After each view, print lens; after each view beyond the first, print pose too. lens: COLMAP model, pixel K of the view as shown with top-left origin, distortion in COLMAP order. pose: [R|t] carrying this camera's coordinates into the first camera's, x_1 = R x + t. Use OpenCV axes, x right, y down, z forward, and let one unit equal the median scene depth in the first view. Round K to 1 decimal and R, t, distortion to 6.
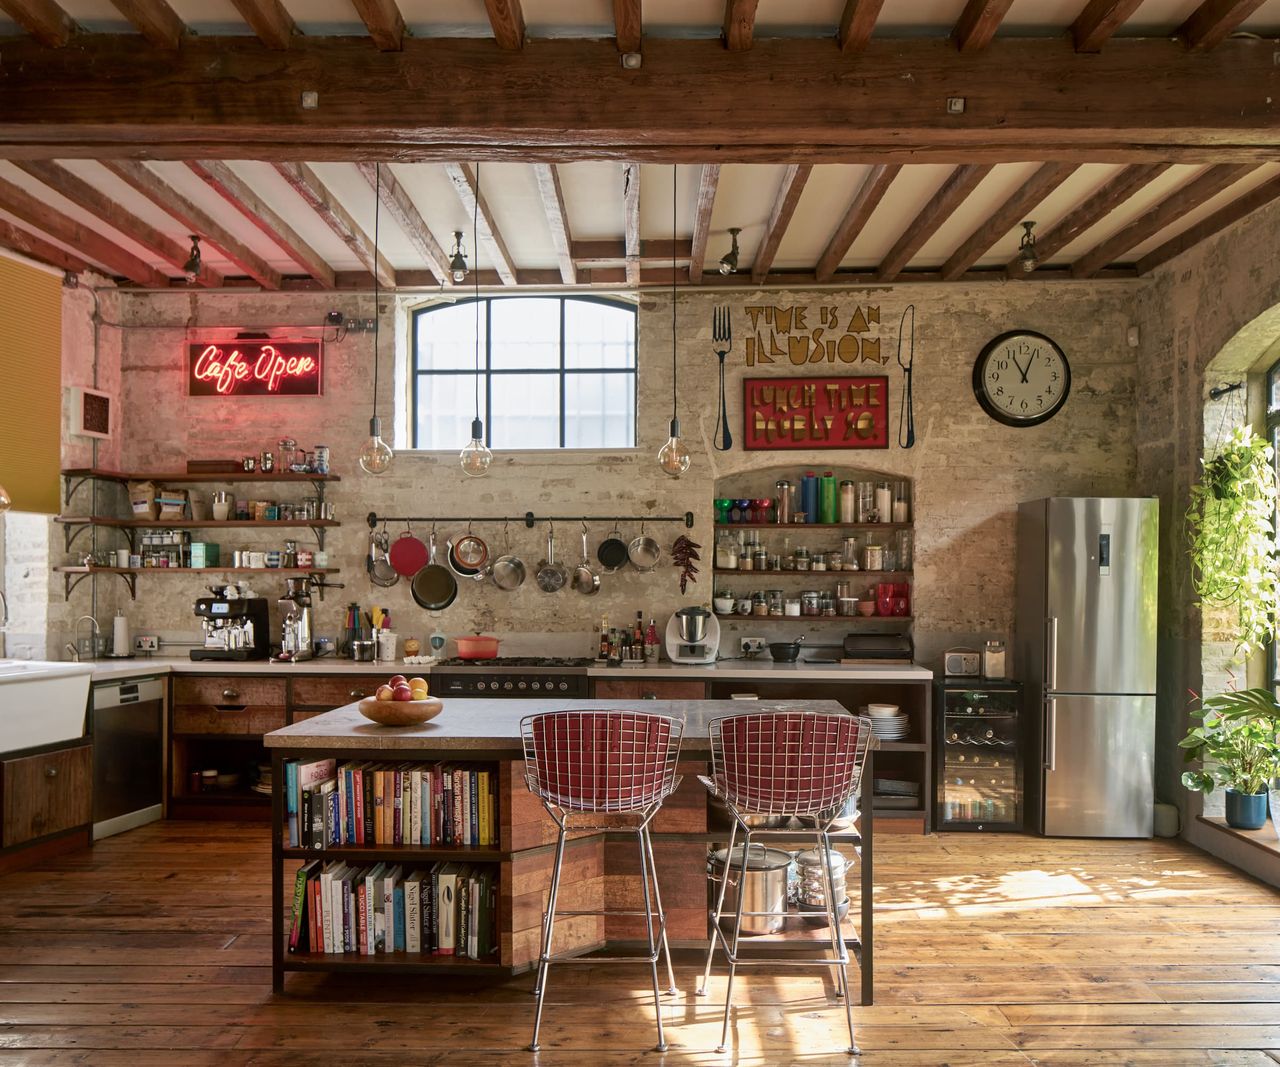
lens RADIAL K [[1220.1, 0, 639.1], [0, 1220.1, 572.3], [0, 0, 1]] dist [-0.010757, -0.007825]
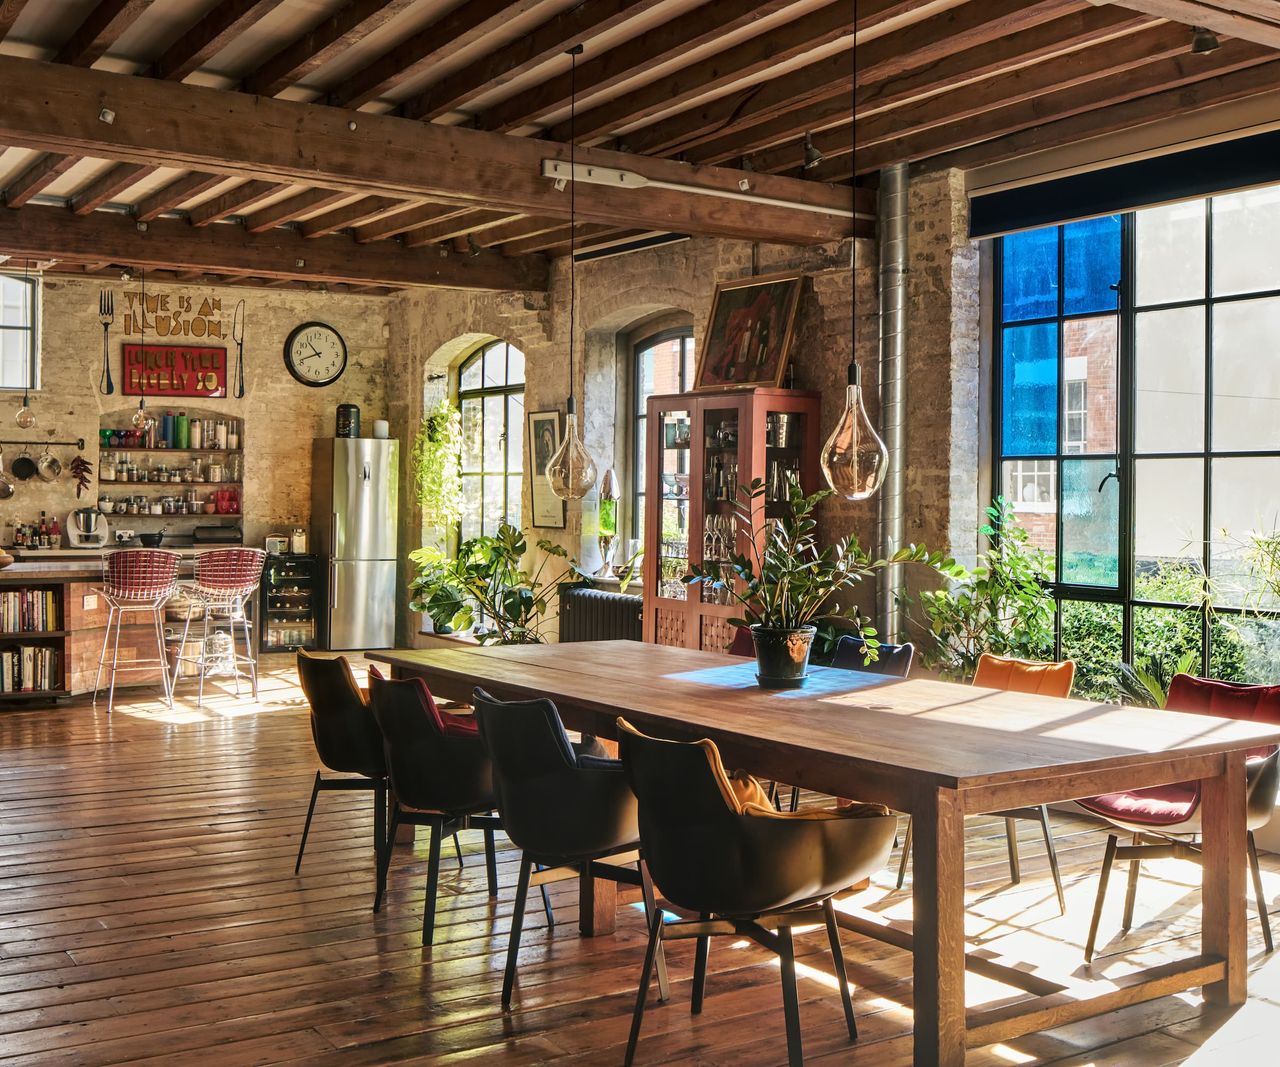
lens RADIAL K [[1529.5, 0, 612.3], [0, 1529.5, 501.1], [0, 0, 1]] dist [-0.033106, -0.009461]
pose [[0.867297, 0.000516, 0.497790, -0.295973], [-0.007860, 0.999889, 0.012658, -0.005560], [-0.497729, -0.014891, 0.867205, -0.790157]]
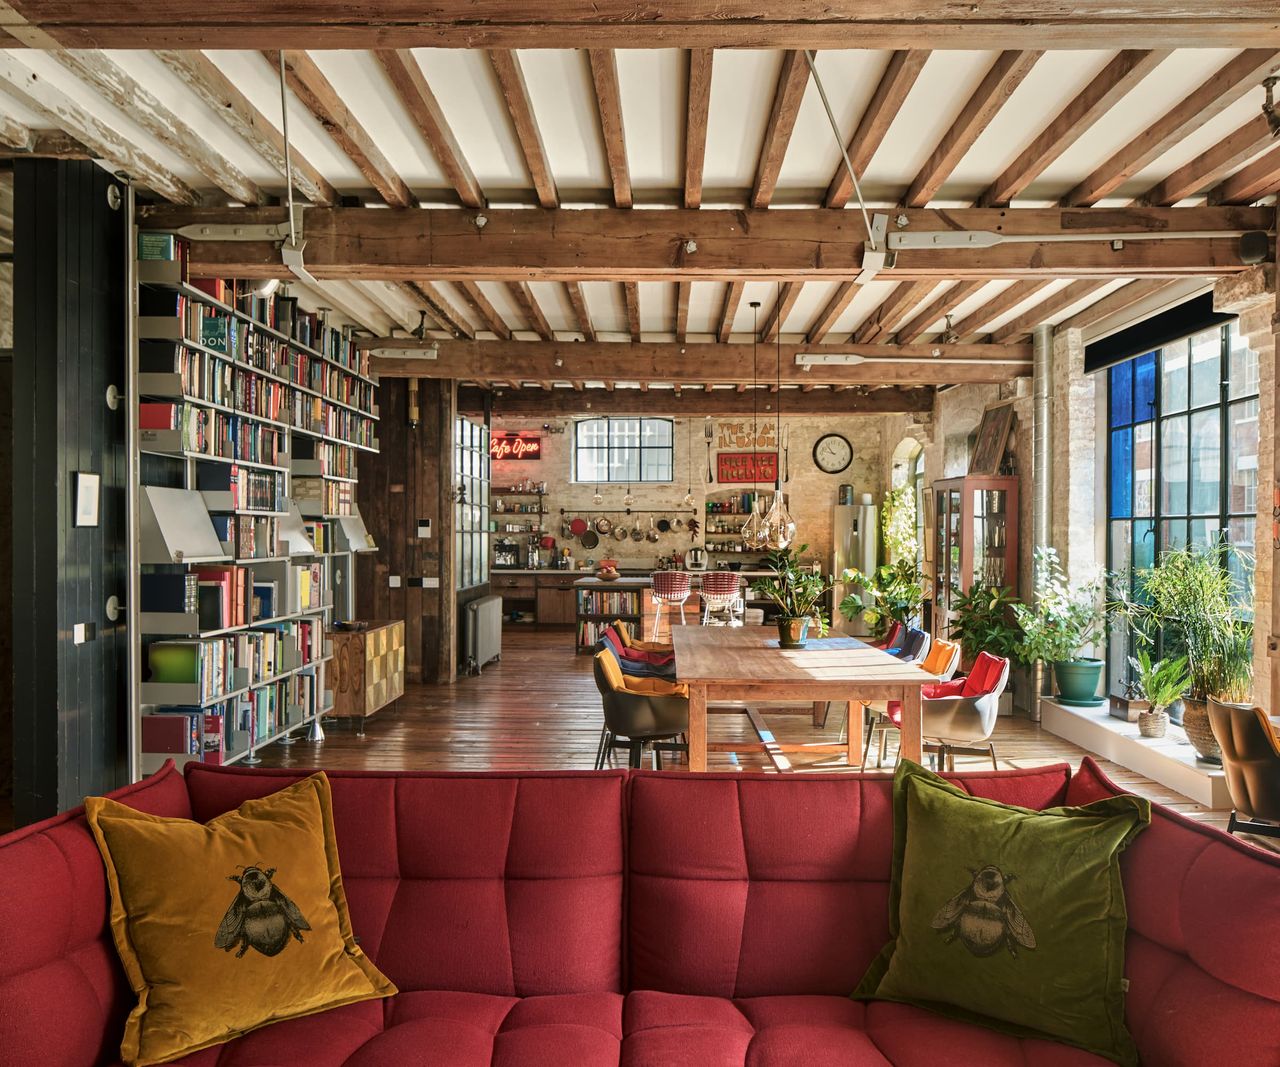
lens RADIAL K [[1037.4, 0, 569.9], [0, 1037.4, 535.1], [0, 0, 1]] dist [0.004756, 0.000184]
pose [[0.996672, -0.000300, -0.081512, -0.039051], [0.001064, 0.999956, 0.009325, -0.016215], [0.081506, -0.009381, 0.996629, -1.081960]]
